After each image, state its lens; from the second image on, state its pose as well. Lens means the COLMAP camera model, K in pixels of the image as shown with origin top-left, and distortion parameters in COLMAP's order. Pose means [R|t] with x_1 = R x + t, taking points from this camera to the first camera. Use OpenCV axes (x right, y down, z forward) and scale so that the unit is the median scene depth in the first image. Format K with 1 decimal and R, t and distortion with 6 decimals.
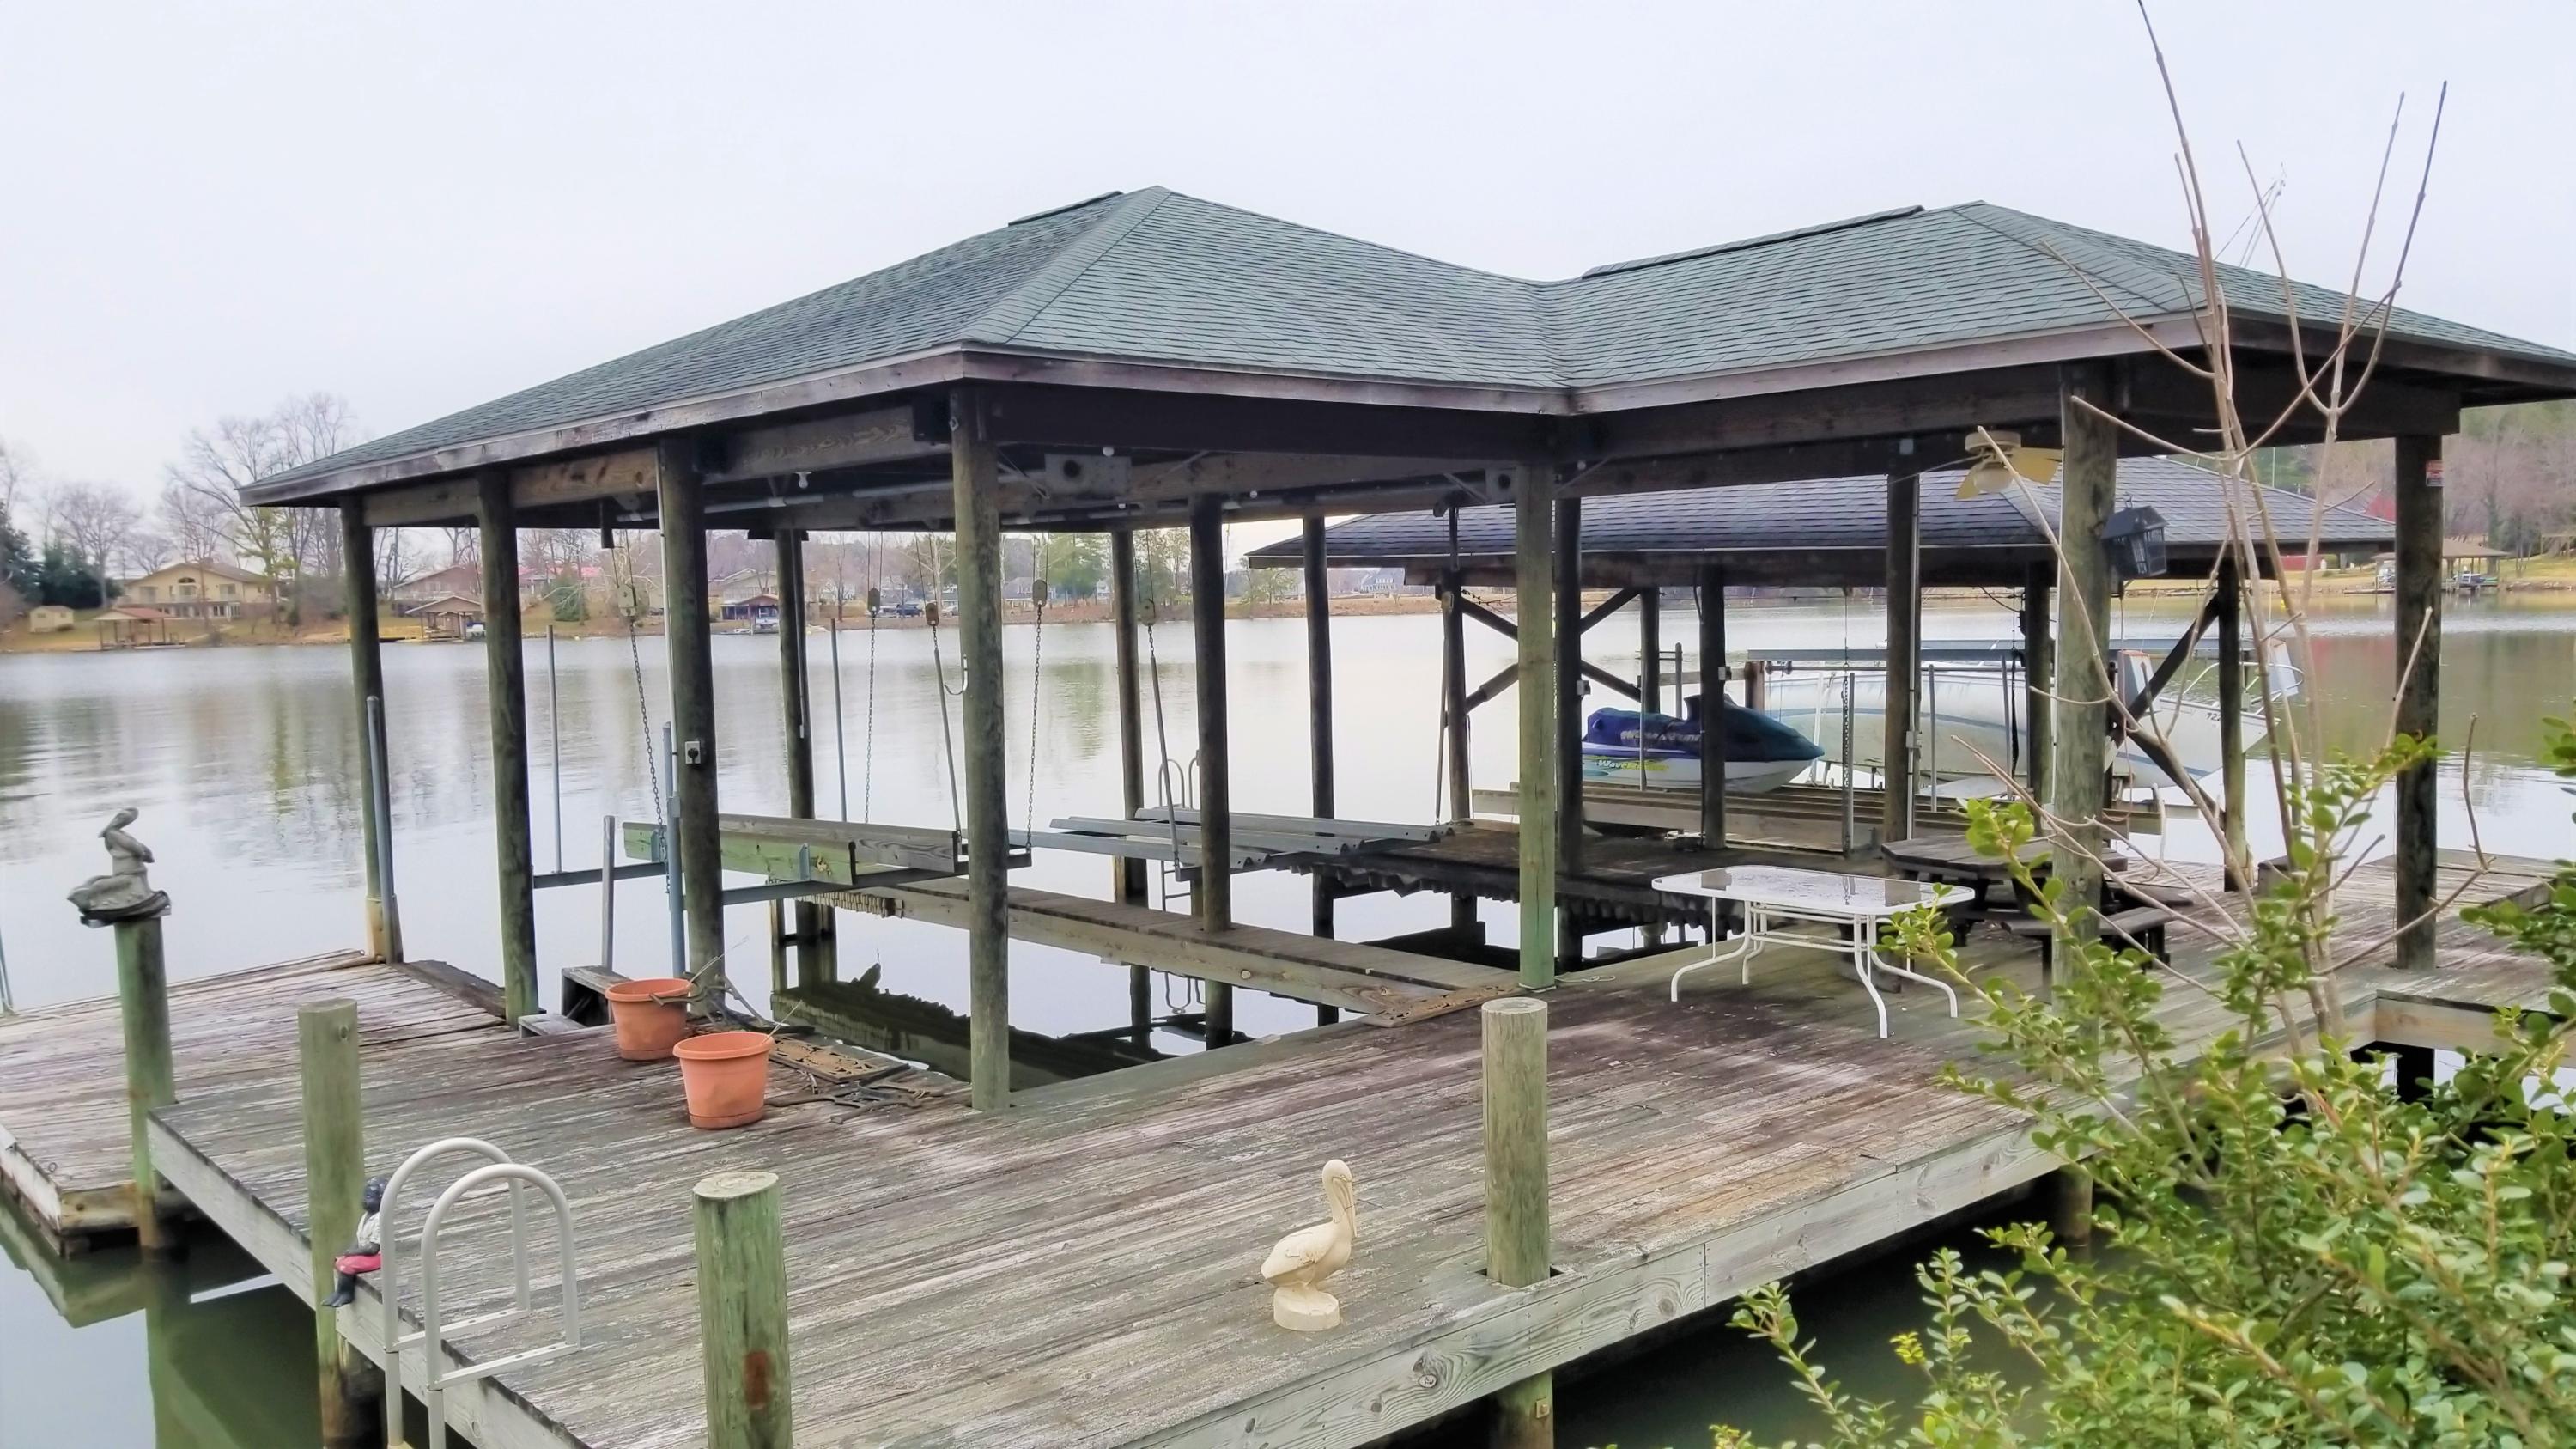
lens RADIAL K [[2000.5, 0, 1295.4], [0, 2000.5, 746.1], [0, 0, 1]] dist [0.082068, -0.133399]
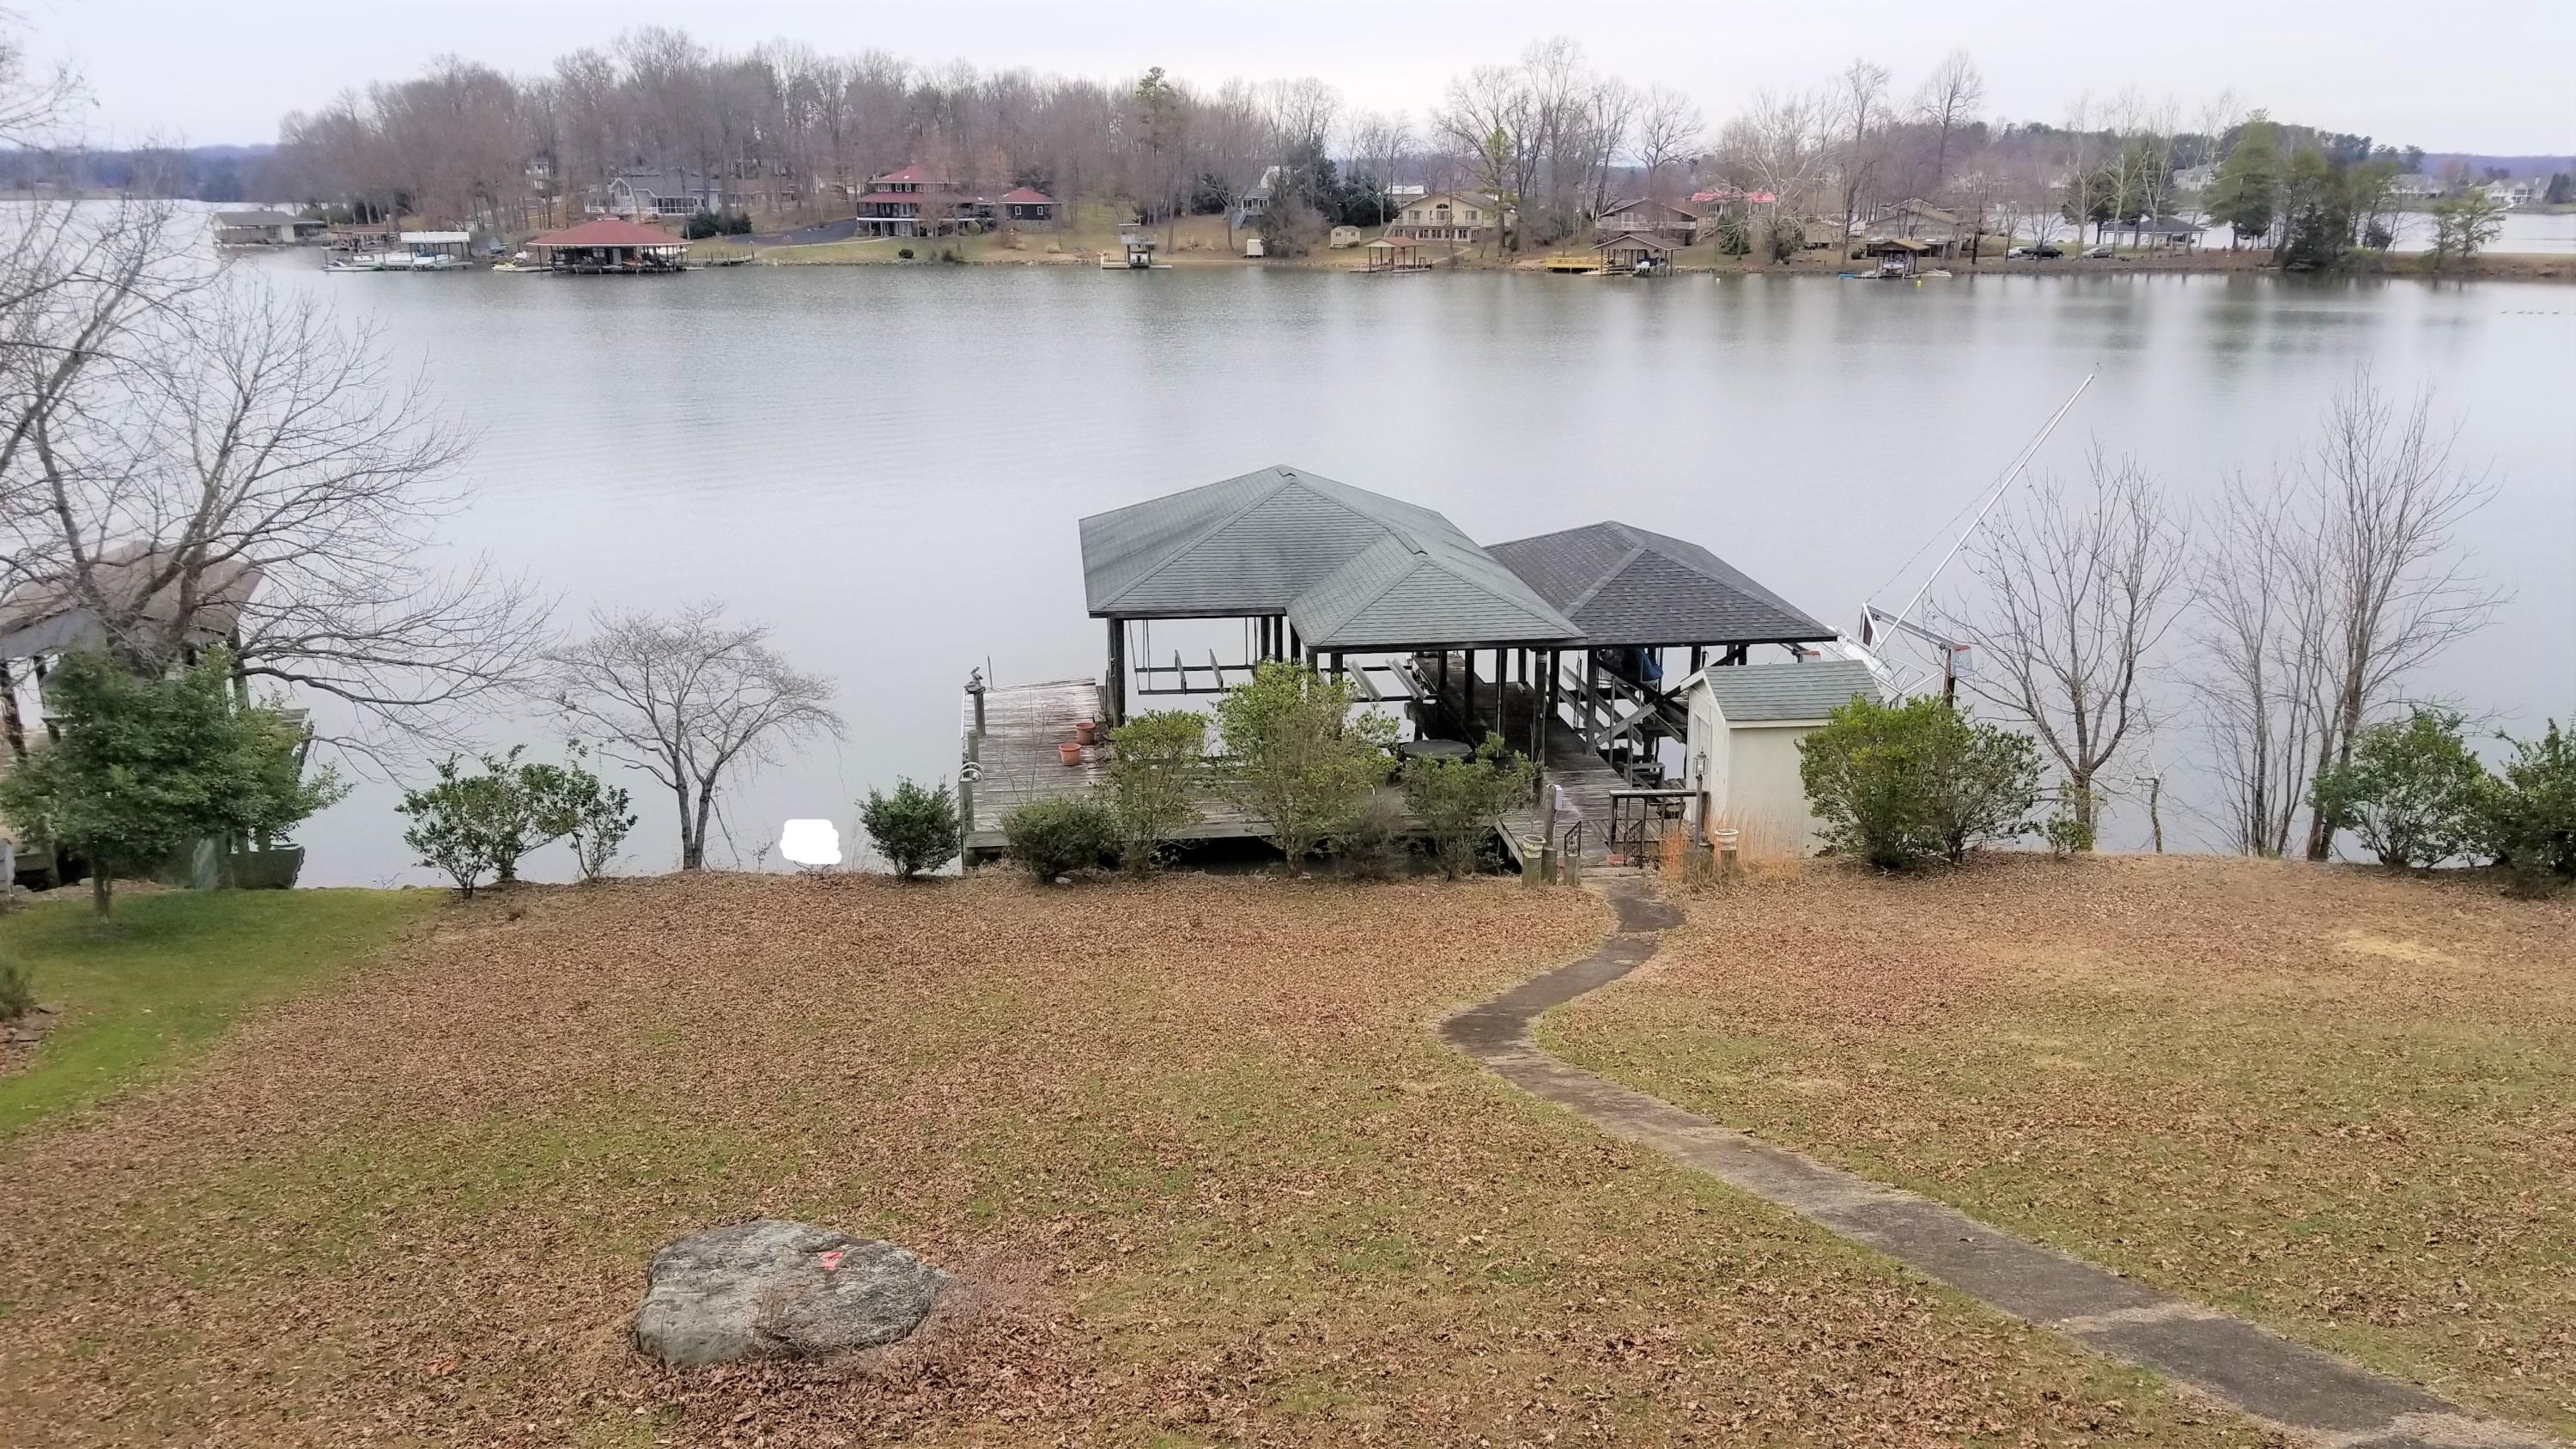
lens RADIAL K [[1998.1, 0, 1330.0], [0, 1998.1, 749.4], [0, 0, 1]] dist [0.080994, -0.133481]
pose [[0.833409, 0.173825, -0.524608, 0.089589], [-0.061204, 0.972439, 0.224980, -0.032798], [0.549257, -0.155392, 0.821079, -0.082895]]
